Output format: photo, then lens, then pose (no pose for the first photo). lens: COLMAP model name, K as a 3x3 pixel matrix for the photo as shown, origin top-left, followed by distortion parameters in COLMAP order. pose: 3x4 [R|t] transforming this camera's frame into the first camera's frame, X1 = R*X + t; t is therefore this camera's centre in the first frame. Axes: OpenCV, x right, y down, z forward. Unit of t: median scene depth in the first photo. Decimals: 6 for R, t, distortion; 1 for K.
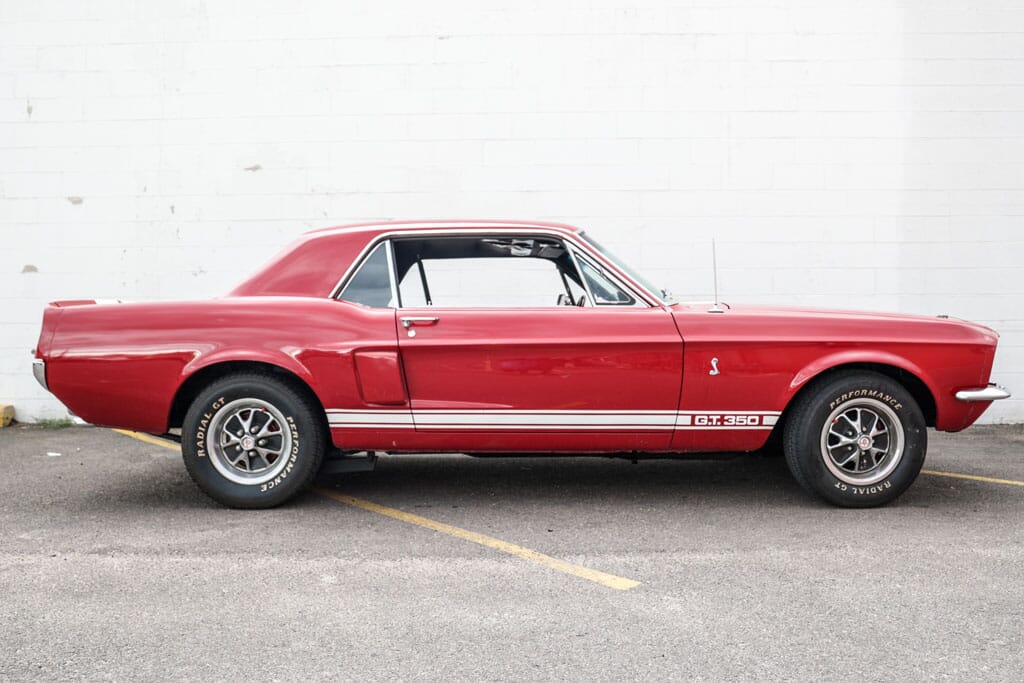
lens RADIAL K [[710.9, 0, 512.0], [0, 710.9, 341.5], [0, 0, 1]] dist [-0.036082, 0.006562]
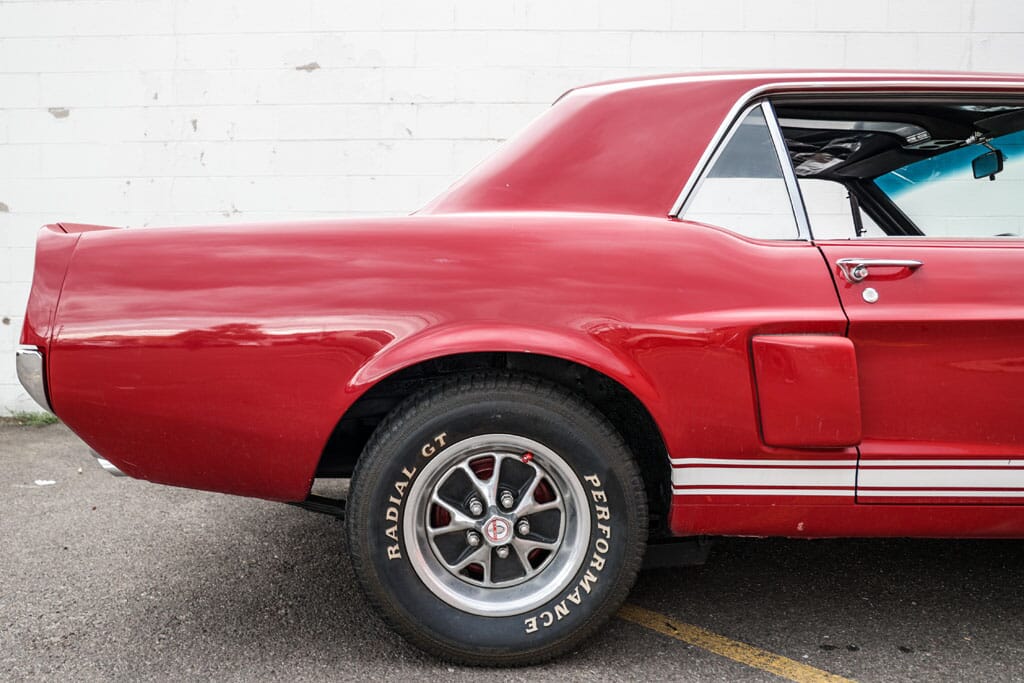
lens RADIAL K [[714.8, 0, 499.9], [0, 714.8, 346.1], [0, 0, 1]] dist [-0.046241, 0.001712]
pose [[0.999769, 0.005585, 0.020741, -0.300955], [-0.006644, 0.998658, 0.051359, 0.000106], [-0.020427, -0.051485, 0.998465, 0.428128]]
